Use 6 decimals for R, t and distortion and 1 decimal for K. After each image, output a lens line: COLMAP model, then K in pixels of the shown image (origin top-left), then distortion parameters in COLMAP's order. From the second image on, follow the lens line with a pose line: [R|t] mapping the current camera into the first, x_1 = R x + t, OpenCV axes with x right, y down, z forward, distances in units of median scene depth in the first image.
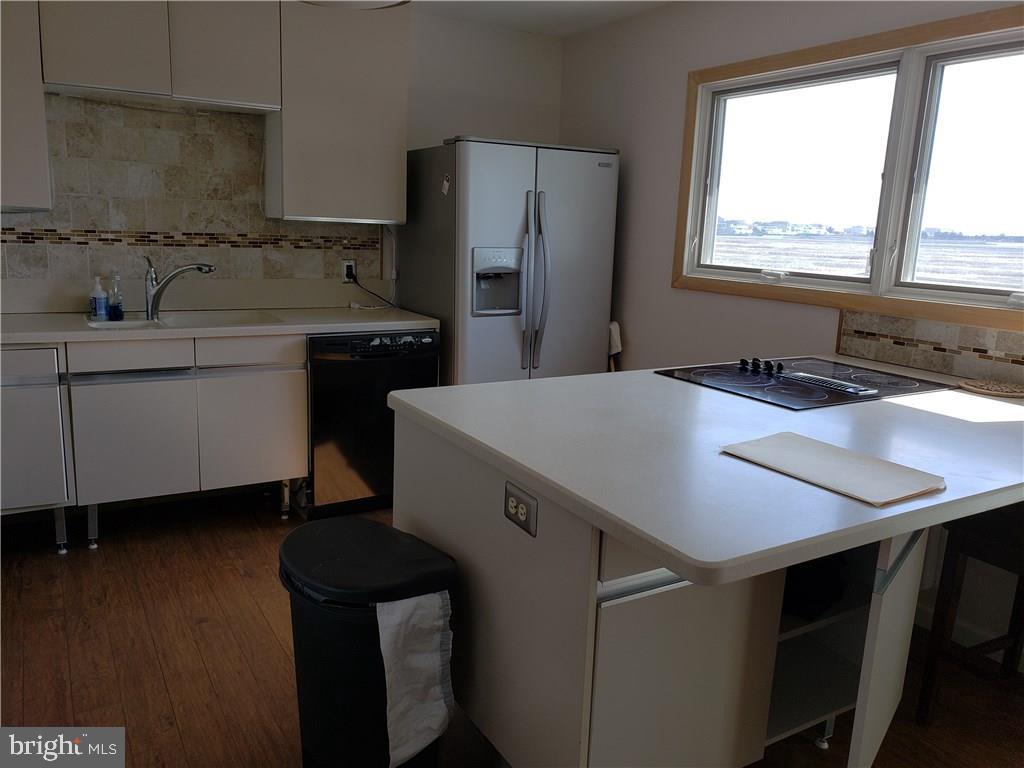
lens RADIAL K [[774.8, 0, 509.6], [0, 774.8, 384.6], [0, 0, 1]] dist [-0.009530, 0.035060]
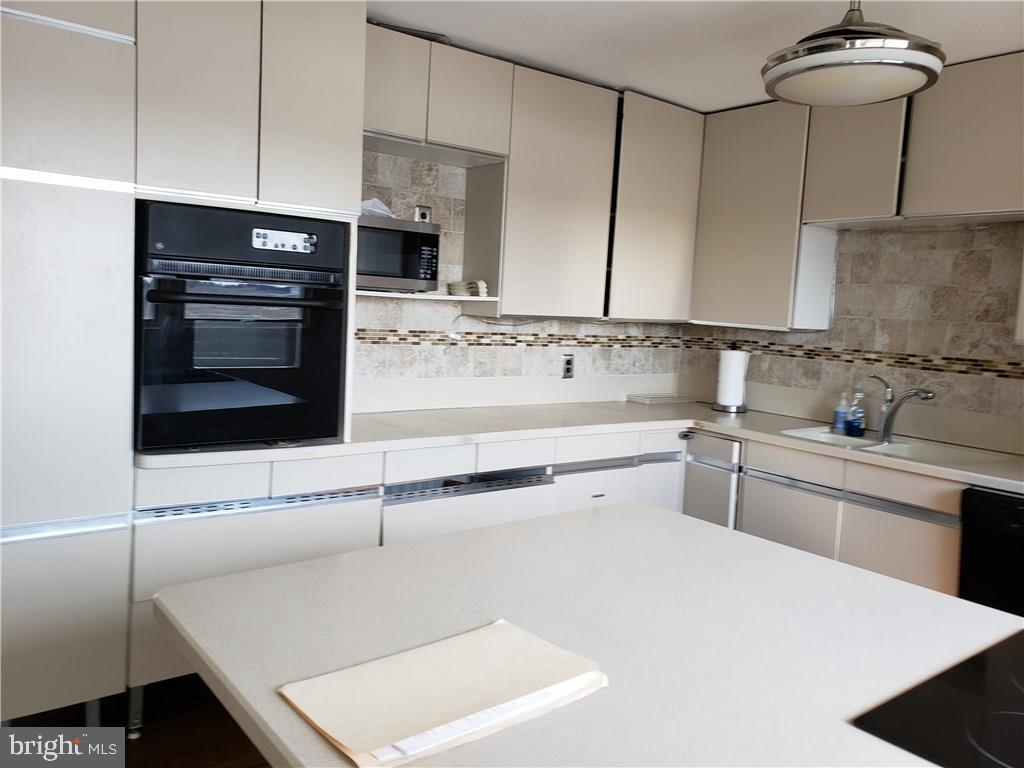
lens RADIAL K [[774.8, 0, 512.1], [0, 774.8, 378.2], [0, 0, 1]] dist [-0.009530, 0.035060]
pose [[0.127473, 0.066558, -0.989606, 0.434161], [-0.246947, 0.968456, 0.033326, -0.078421], [0.960608, 0.240132, 0.139888, 0.398660]]
